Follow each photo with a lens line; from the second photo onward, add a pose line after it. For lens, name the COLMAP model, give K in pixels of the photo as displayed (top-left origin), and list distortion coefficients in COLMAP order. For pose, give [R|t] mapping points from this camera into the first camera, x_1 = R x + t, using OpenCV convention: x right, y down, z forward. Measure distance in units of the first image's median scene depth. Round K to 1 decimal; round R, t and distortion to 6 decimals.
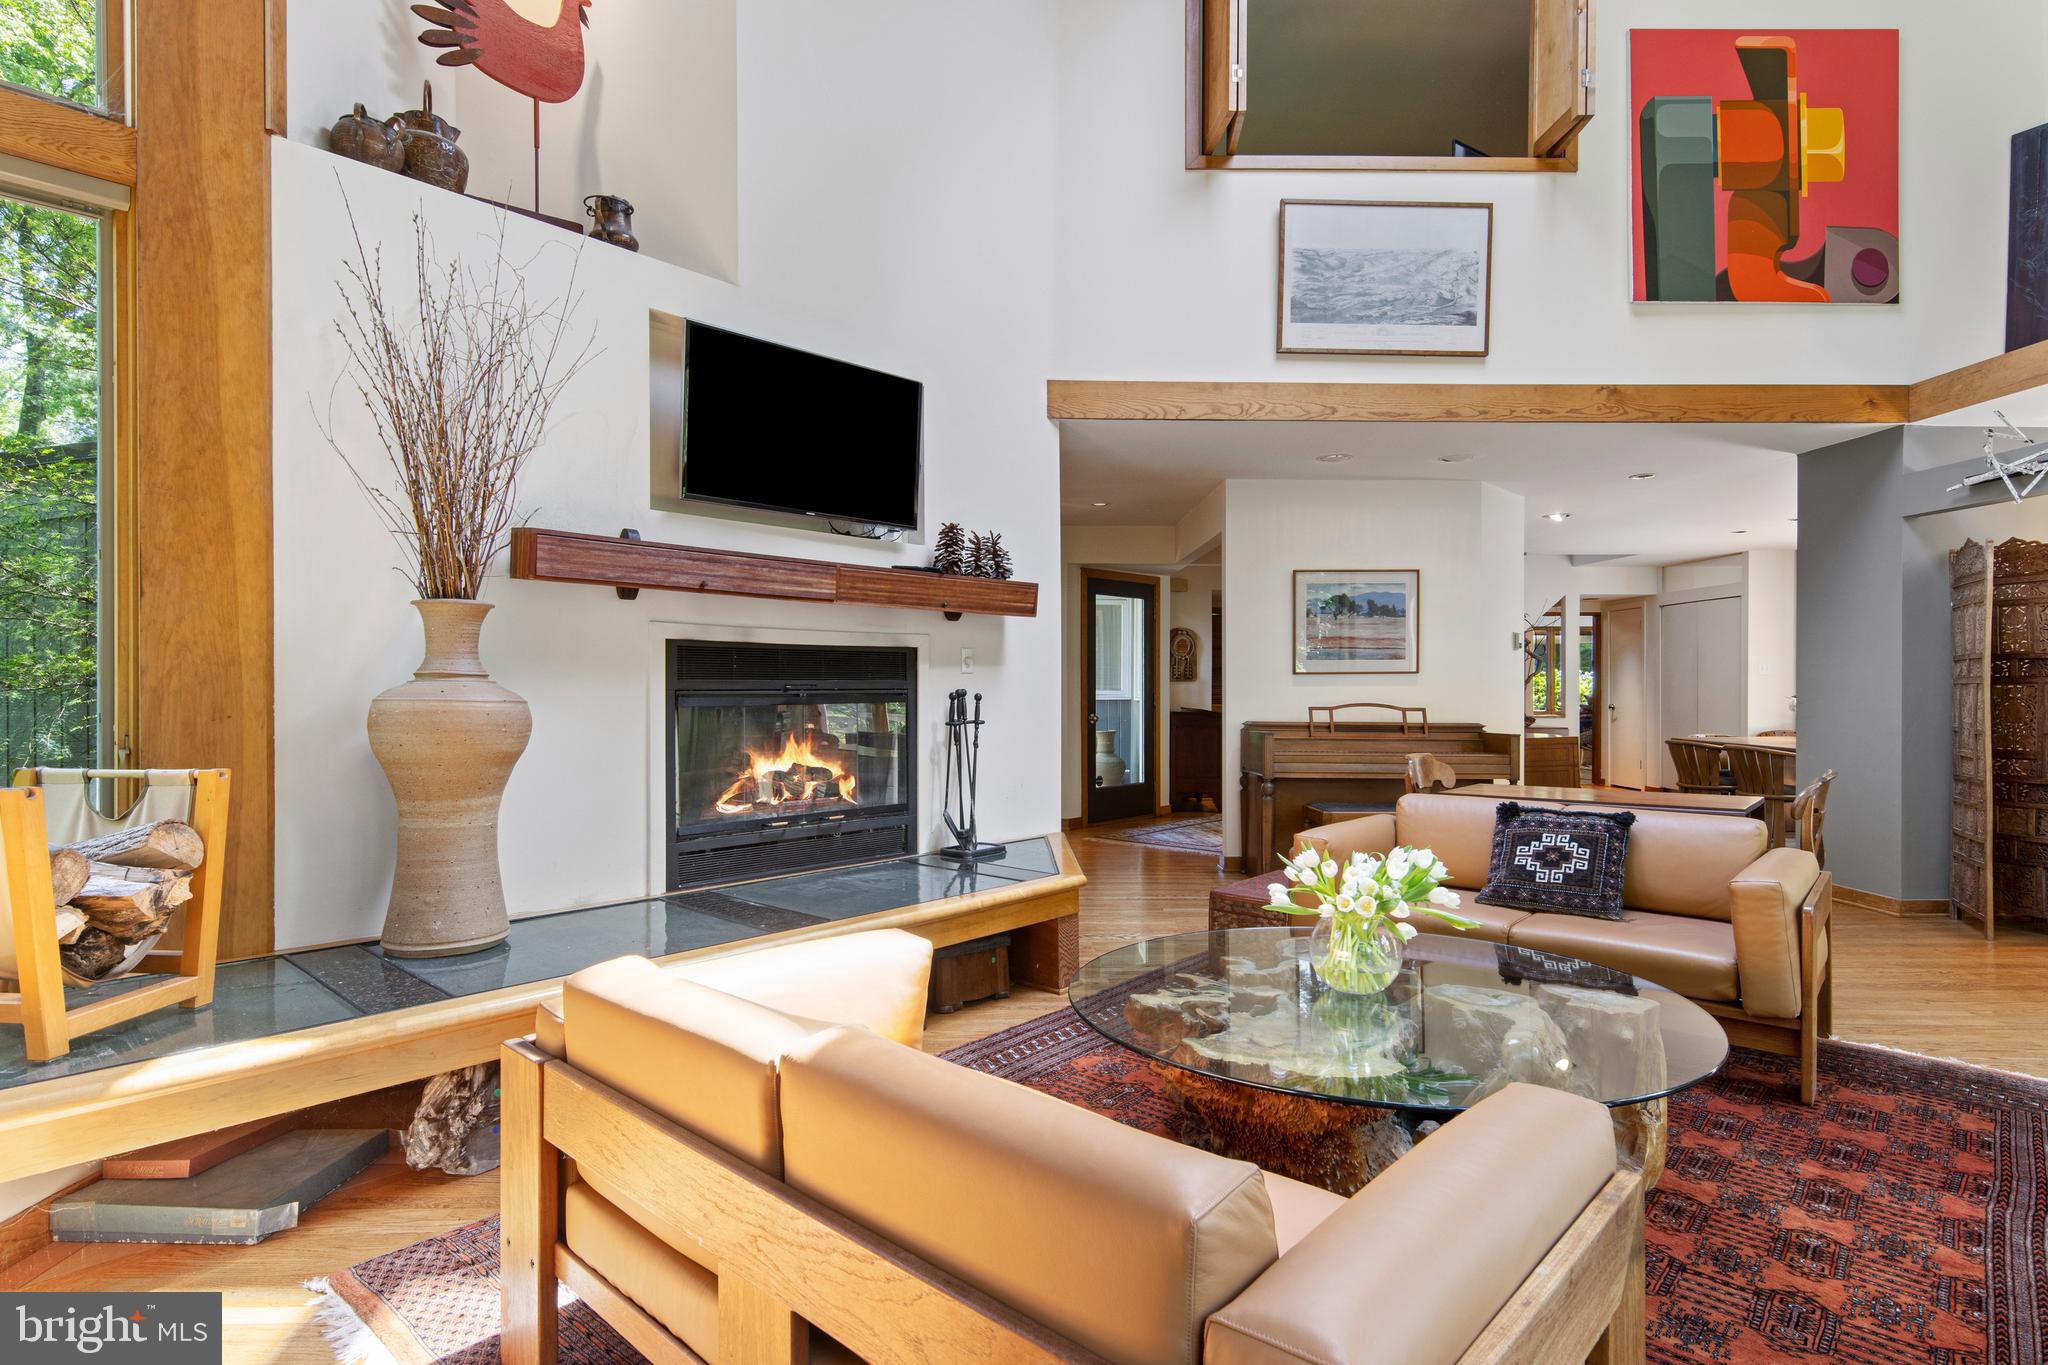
lens RADIAL K [[1054.7, 0, 1020.7], [0, 1054.7, 687.7], [0, 0, 1]] dist [0.015992, 0.000067]
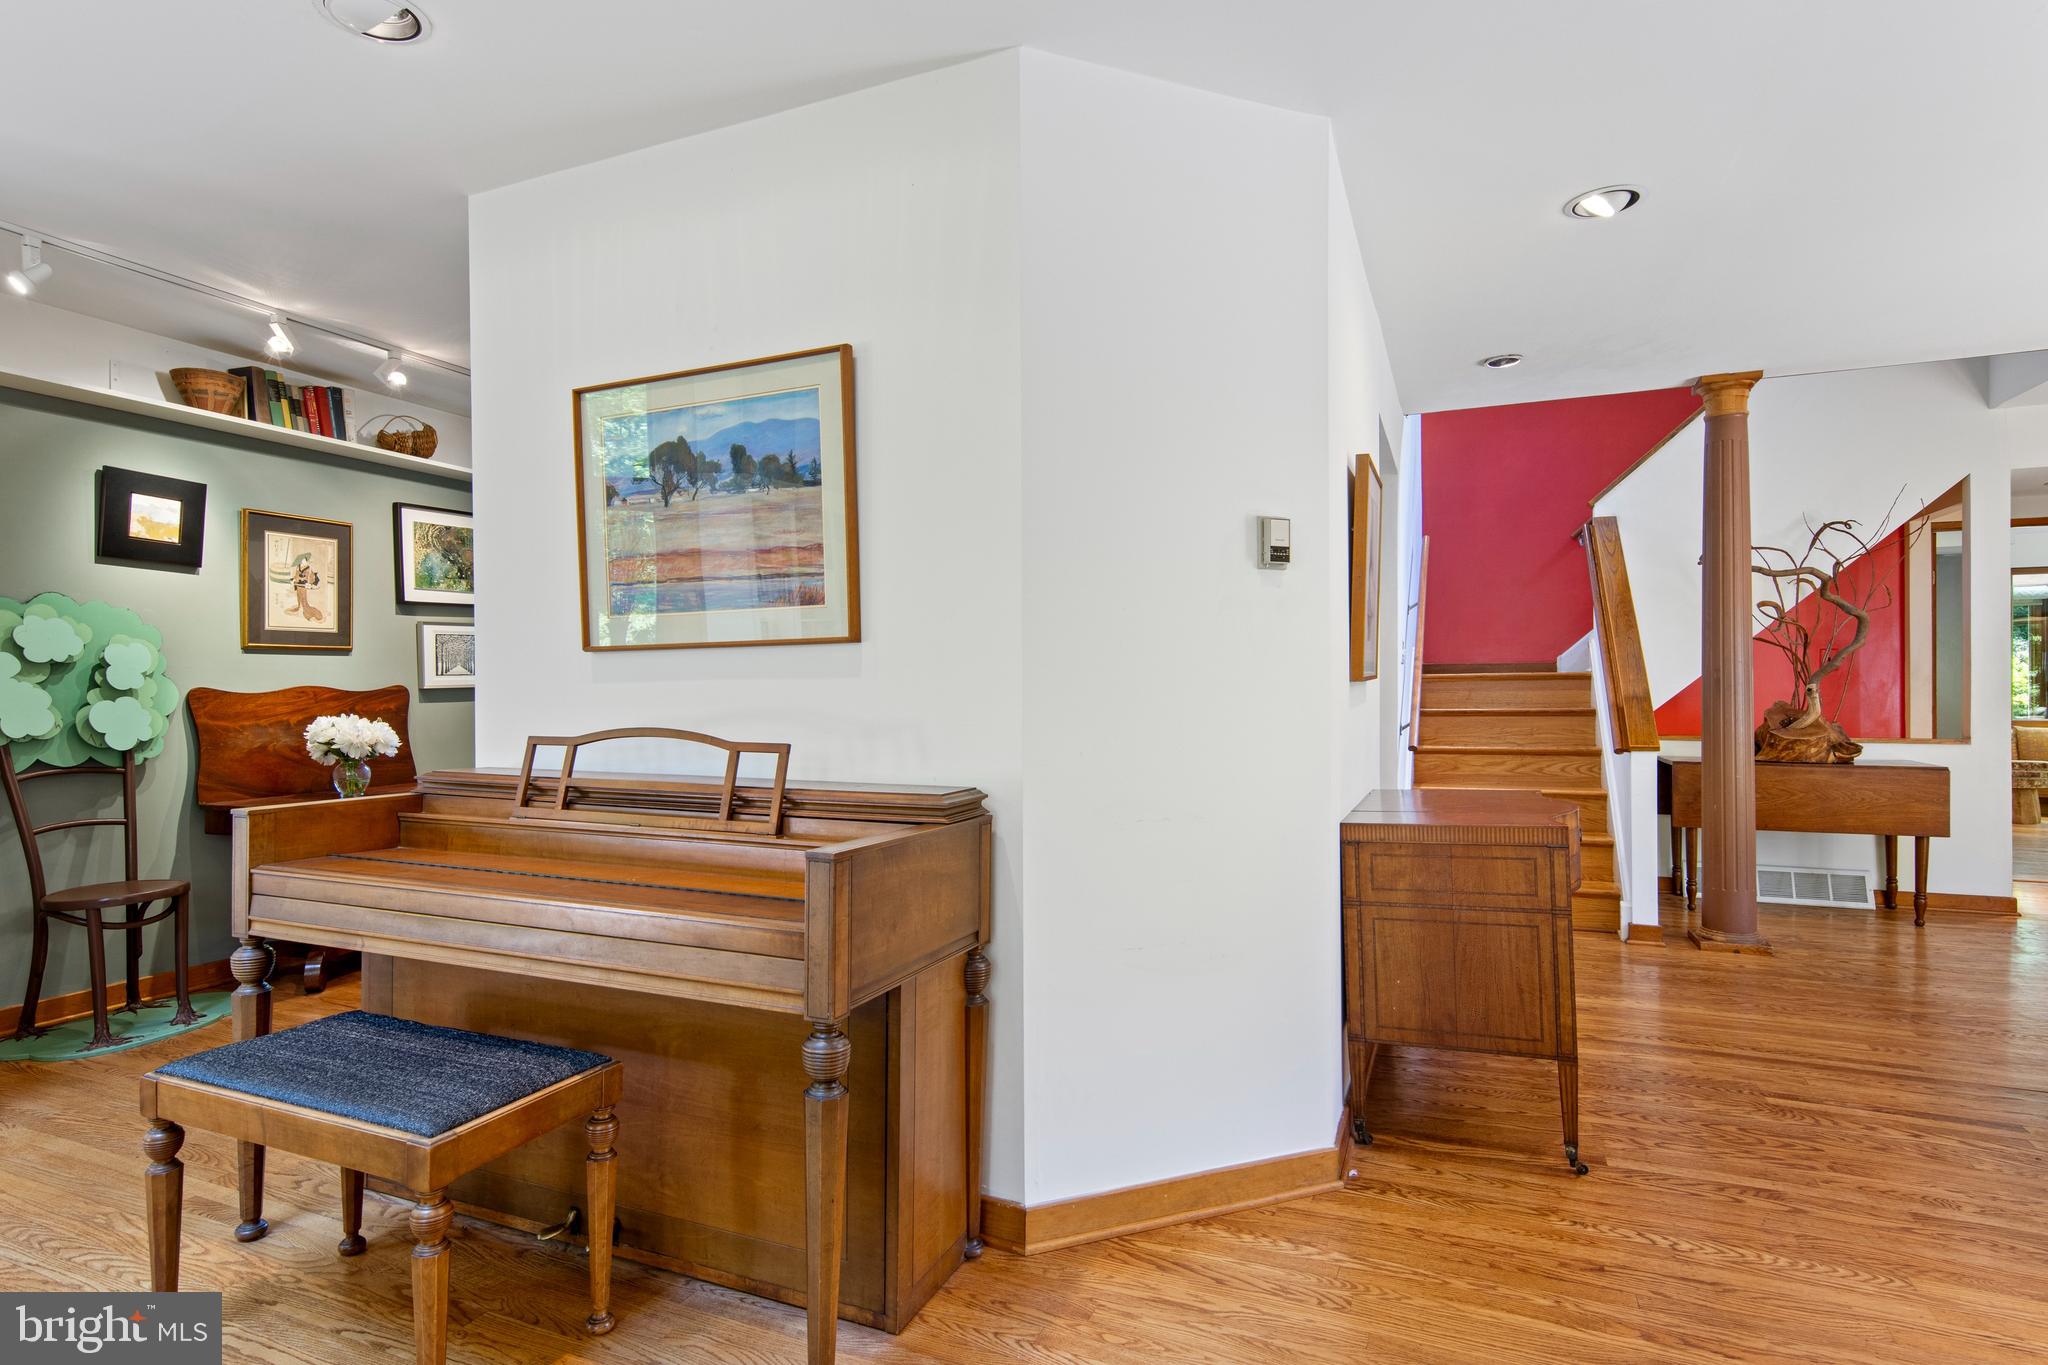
lens RADIAL K [[1054.7, 0, 1020.7], [0, 1054.7, 687.7], [0, 0, 1]] dist [0.015992, 0.000067]
pose [[0.901897, -0.004472, -0.431928, 0.579032], [0.001708, 0.999976, -0.006786, 0.003903], [0.431948, 0.005382, 0.901882, 0.712160]]
